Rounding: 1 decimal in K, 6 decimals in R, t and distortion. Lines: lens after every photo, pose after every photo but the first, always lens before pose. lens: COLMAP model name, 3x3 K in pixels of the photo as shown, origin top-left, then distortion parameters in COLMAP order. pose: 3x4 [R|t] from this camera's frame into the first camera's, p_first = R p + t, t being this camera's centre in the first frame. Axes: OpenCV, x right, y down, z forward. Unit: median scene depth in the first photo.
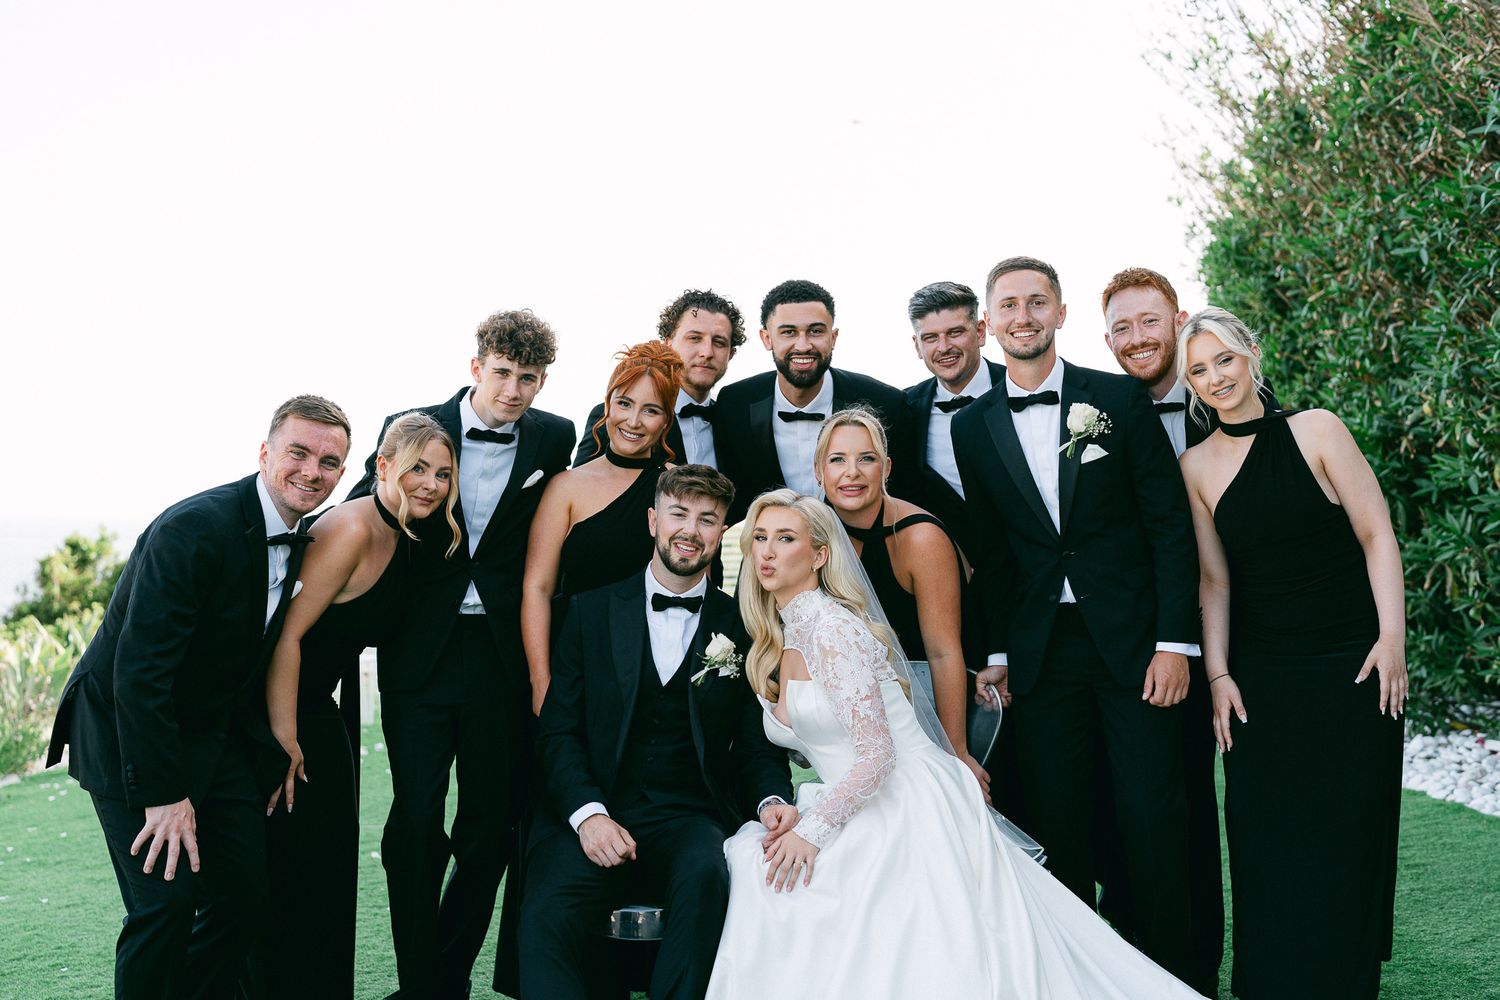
lens RADIAL K [[2179.1, 0, 750.0], [0, 2179.1, 500.0], [0, 0, 1]] dist [0.174750, -0.565241]
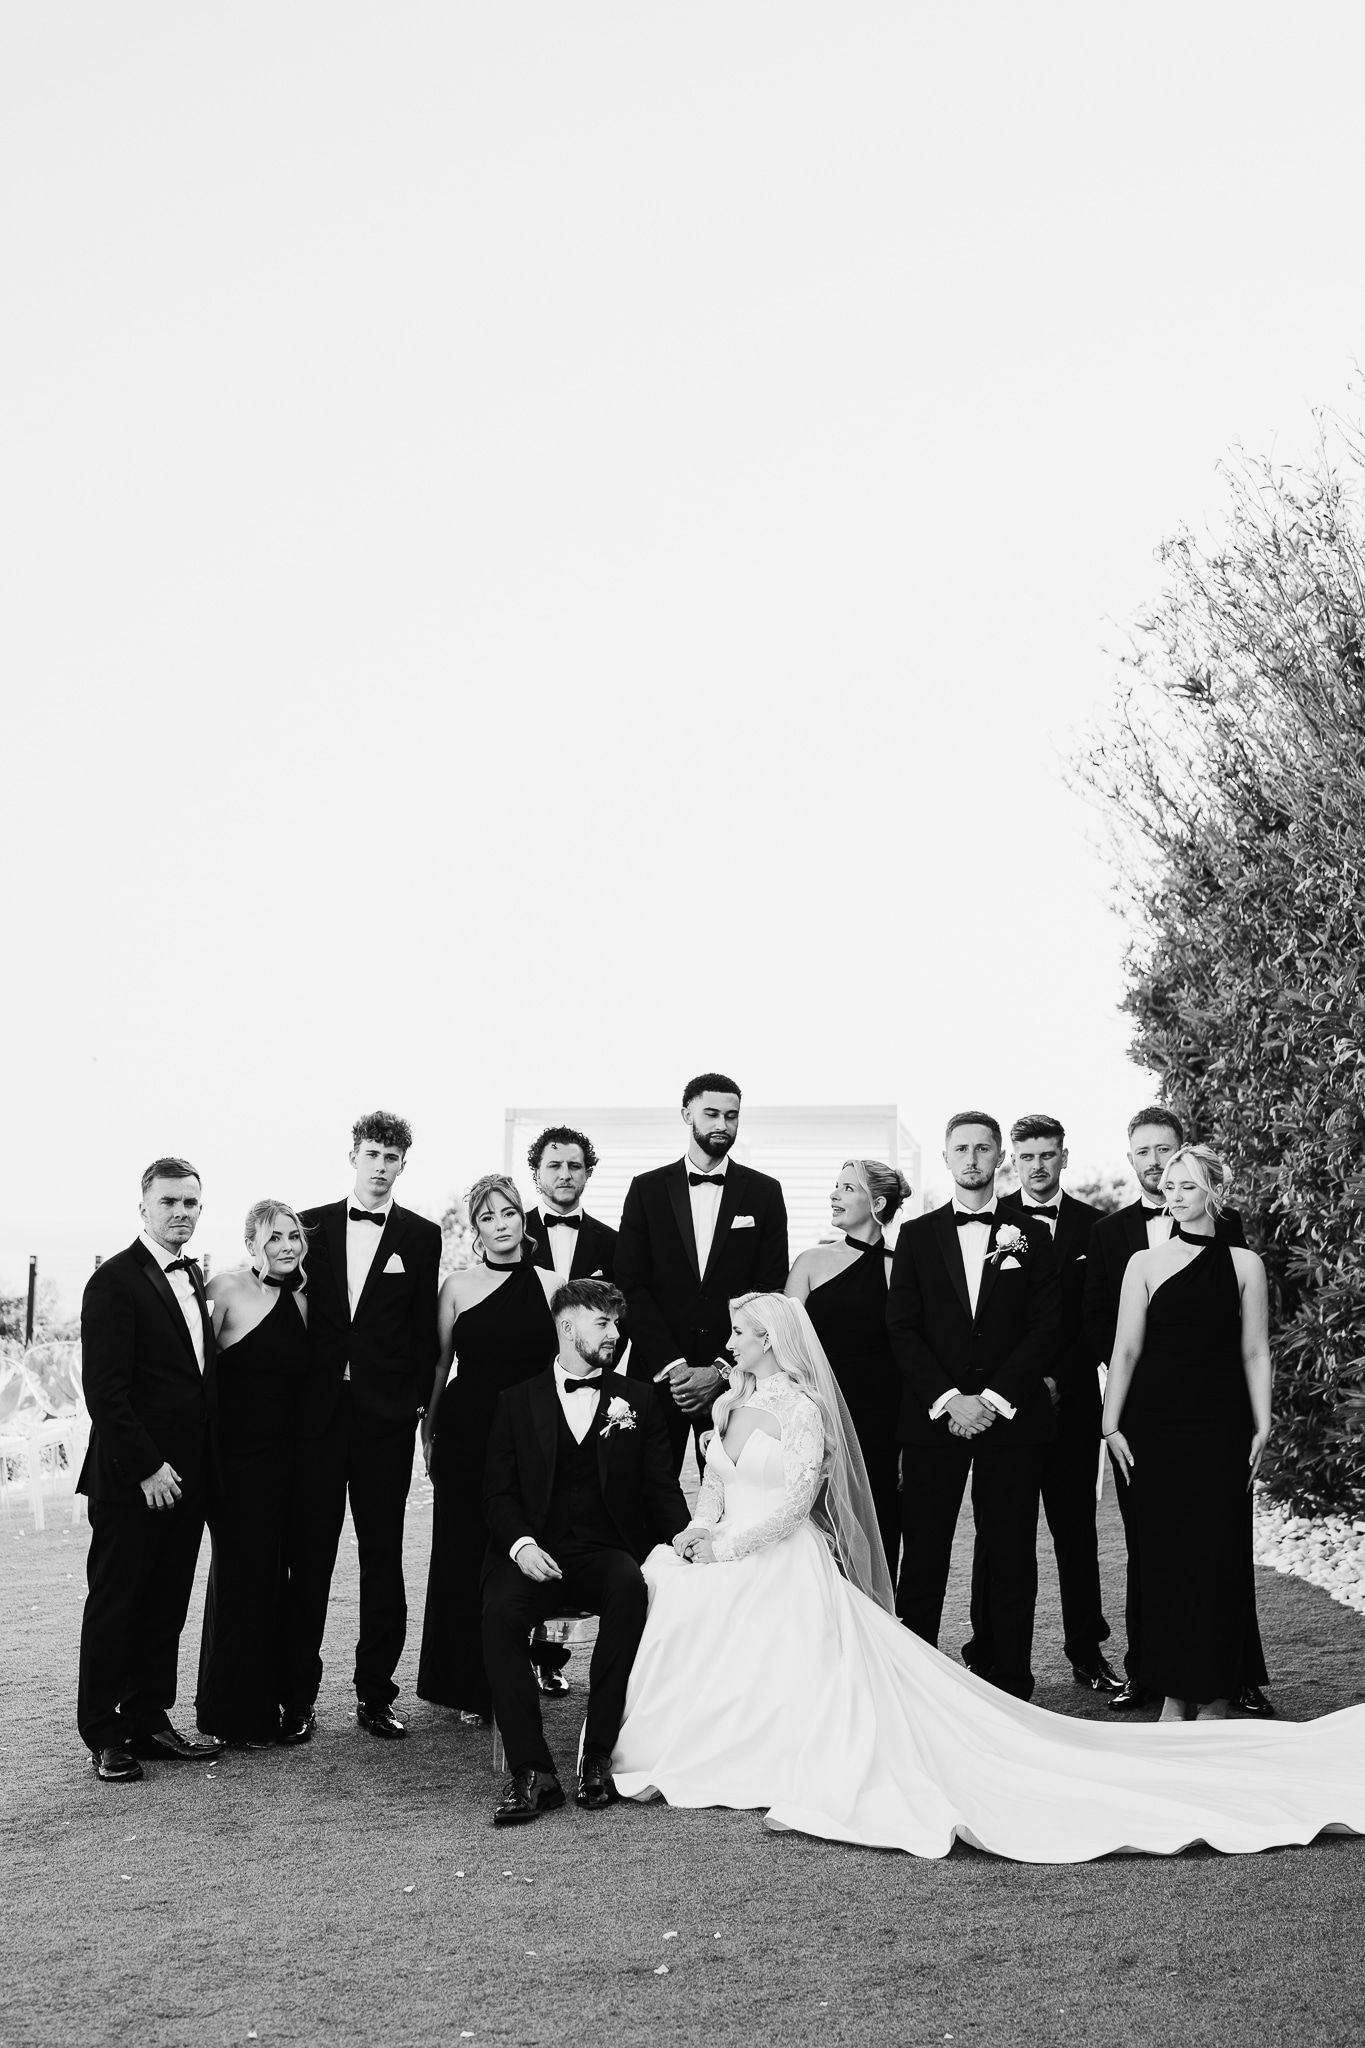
lens RADIAL K [[2964.6, 0, 682.5], [0, 2964.6, 1024.0], [0, 0, 1]] dist [-0.014820, 0.853486]
pose [[0.999616, 0.014637, 0.023509, -0.012582], [-0.013097, 0.997841, -0.064357, -0.026279], [-0.024400, 0.064024, 0.997650, -0.353821]]
